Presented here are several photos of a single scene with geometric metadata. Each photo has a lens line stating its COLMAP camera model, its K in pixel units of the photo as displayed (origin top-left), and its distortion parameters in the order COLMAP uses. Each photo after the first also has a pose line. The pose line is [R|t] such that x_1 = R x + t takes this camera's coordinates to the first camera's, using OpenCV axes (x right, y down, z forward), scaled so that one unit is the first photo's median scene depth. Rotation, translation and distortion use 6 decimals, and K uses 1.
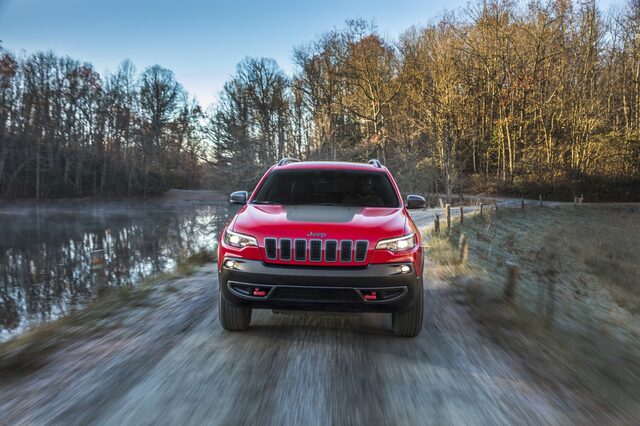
lens RADIAL K [[671.1, 0, 320.0], [0, 671.1, 213.0], [0, 0, 1]] dist [0.020563, 0.029103]
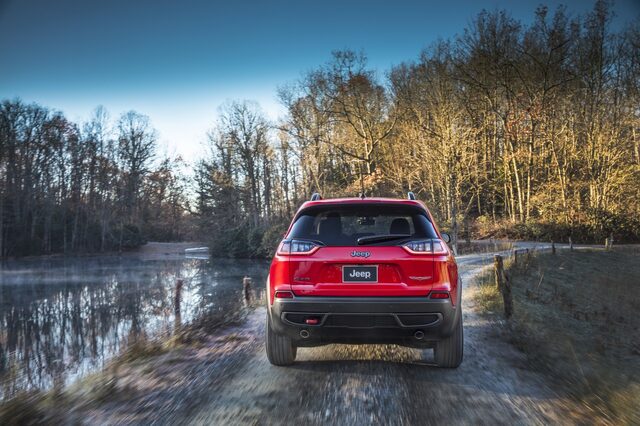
lens RADIAL K [[671.1, 0, 320.0], [0, 671.1, 213.0], [0, 0, 1]] dist [0.020563, 0.029103]
pose [[0.999499, -0.027060, 0.016390, 0.000318], [0.028171, 0.997021, -0.071807, -0.002478], [-0.014398, 0.072233, 0.997284, 0.071935]]
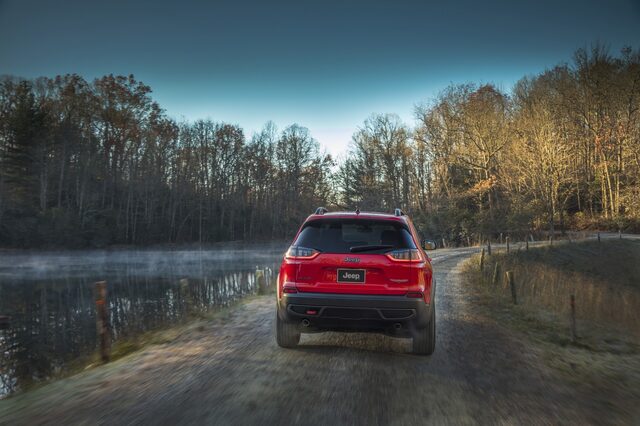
lens RADIAL K [[671.1, 0, 320.0], [0, 671.1, 213.0], [0, 0, 1]] dist [0.020563, 0.029103]
pose [[0.982156, -0.027144, -0.186100, 0.009516], [0.015965, 0.997991, -0.061304, 0.003259], [0.187390, 0.057239, 0.980616, -0.112924]]
